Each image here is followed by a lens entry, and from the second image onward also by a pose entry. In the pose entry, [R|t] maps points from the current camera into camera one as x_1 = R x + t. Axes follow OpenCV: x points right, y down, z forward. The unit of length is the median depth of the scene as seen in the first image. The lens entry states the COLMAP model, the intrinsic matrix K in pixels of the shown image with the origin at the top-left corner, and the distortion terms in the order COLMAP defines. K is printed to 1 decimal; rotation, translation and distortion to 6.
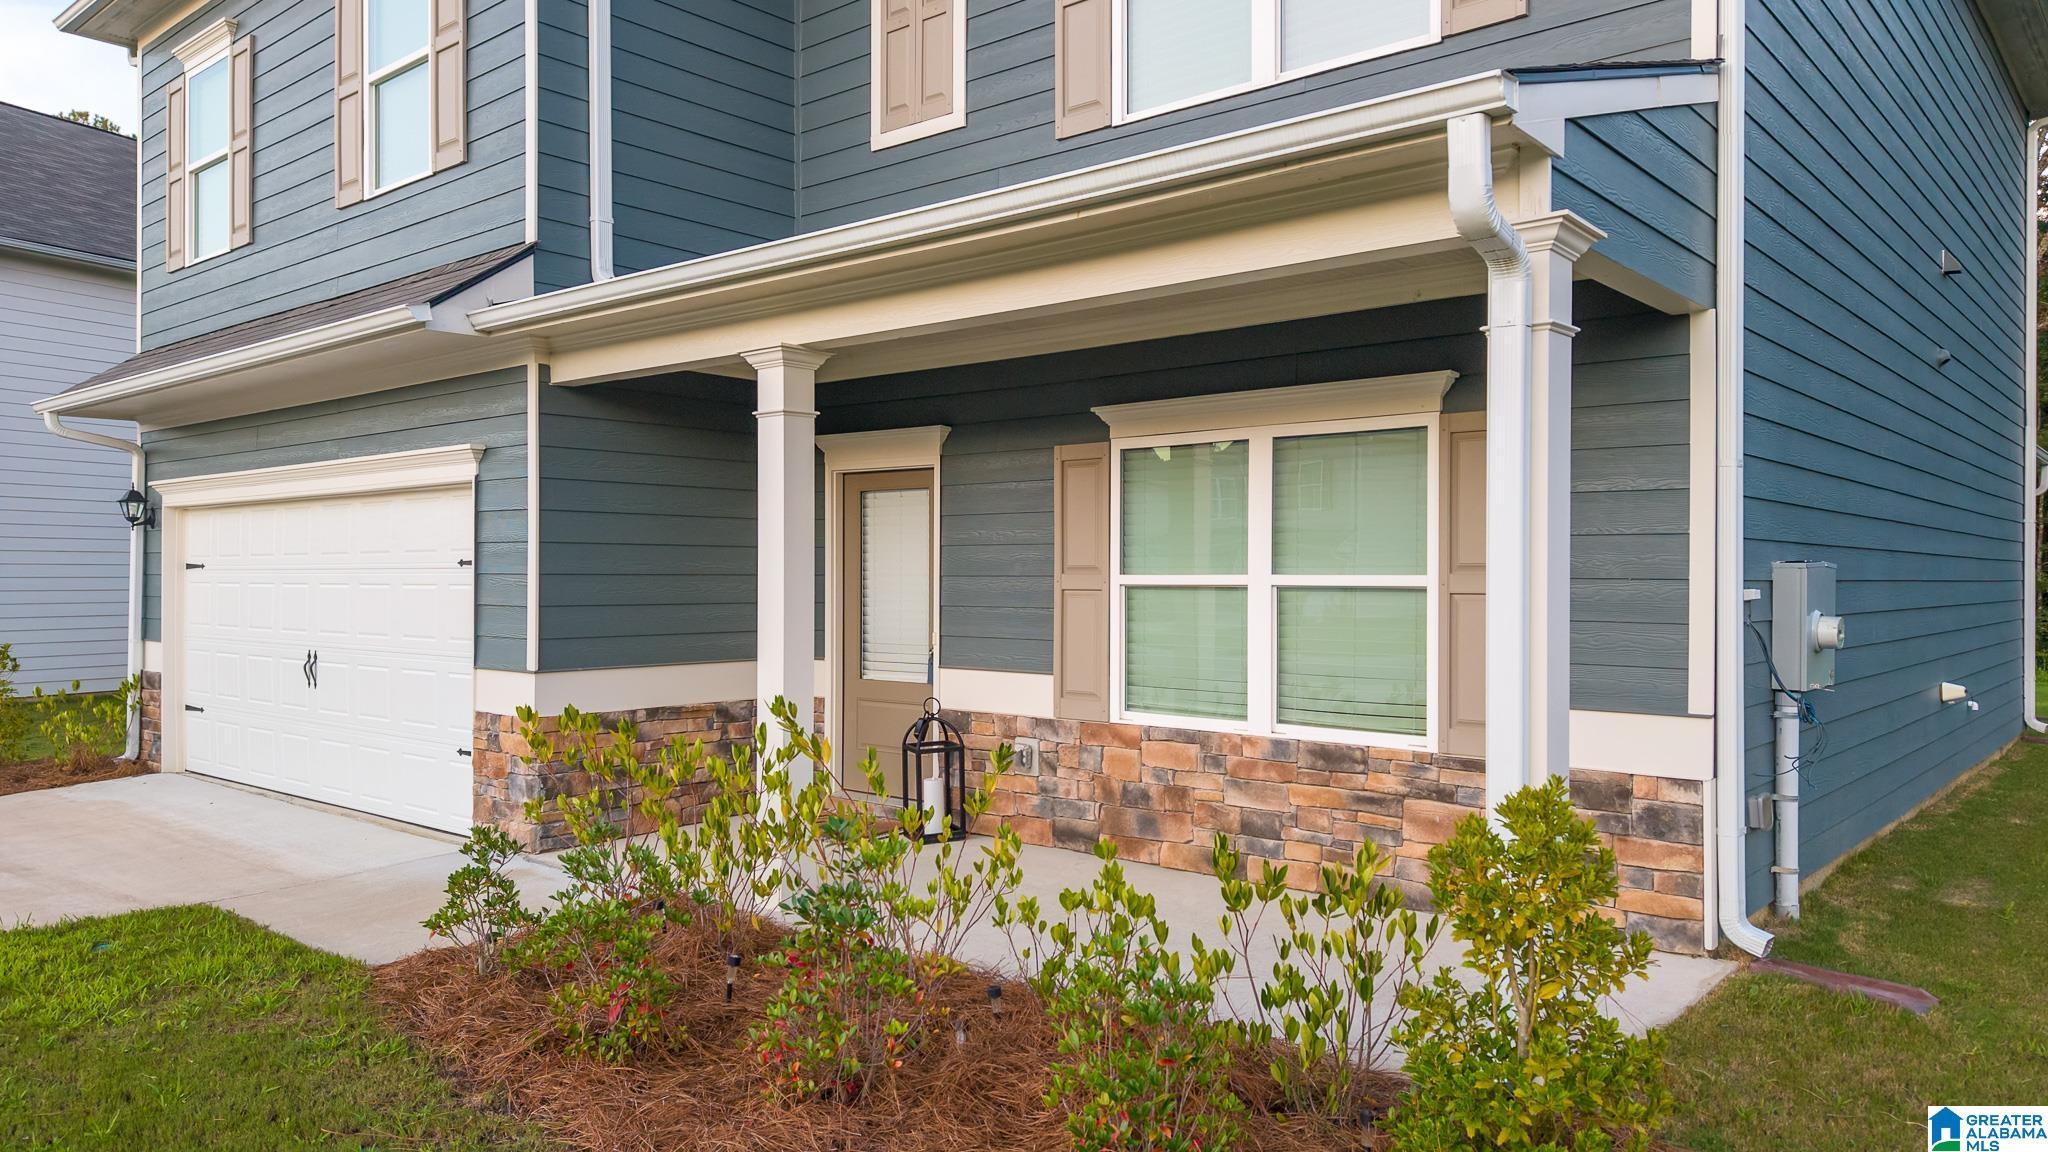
lens RADIAL K [[1407.8, 0, 1024.0], [0, 1407.8, 576.0], [0, 0, 1]] dist [0.048326, -0.072027]
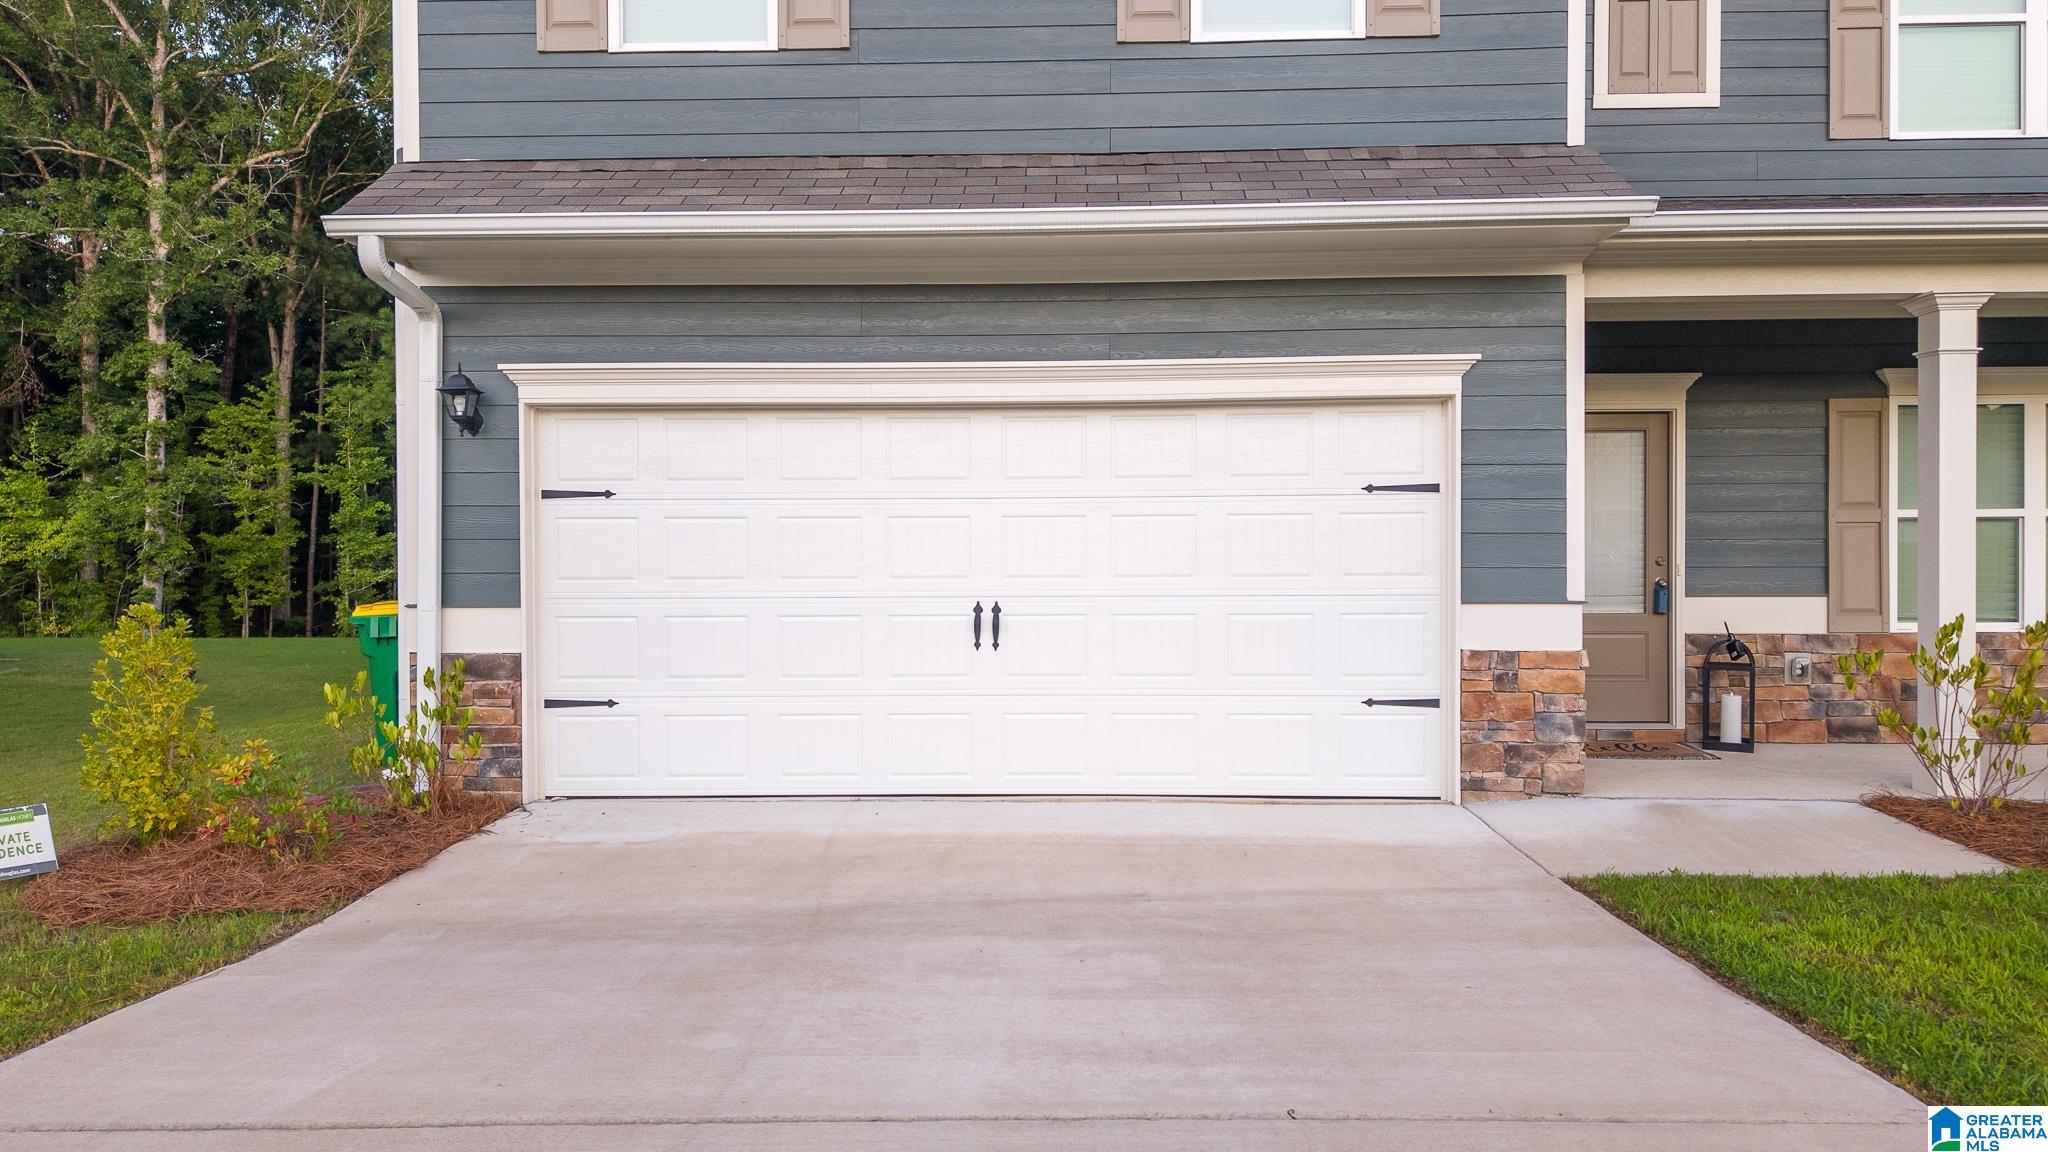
lens RADIAL K [[1407.8, 0, 1024.0], [0, 1407.8, 576.0], [0, 0, 1]] dist [0.048326, -0.072027]
pose [[0.786000, -0.010207, 0.618142, -1.270642], [0.004950, 0.999936, 0.010218, 0.039820], [-0.618206, -0.004971, 0.786000, 0.507399]]
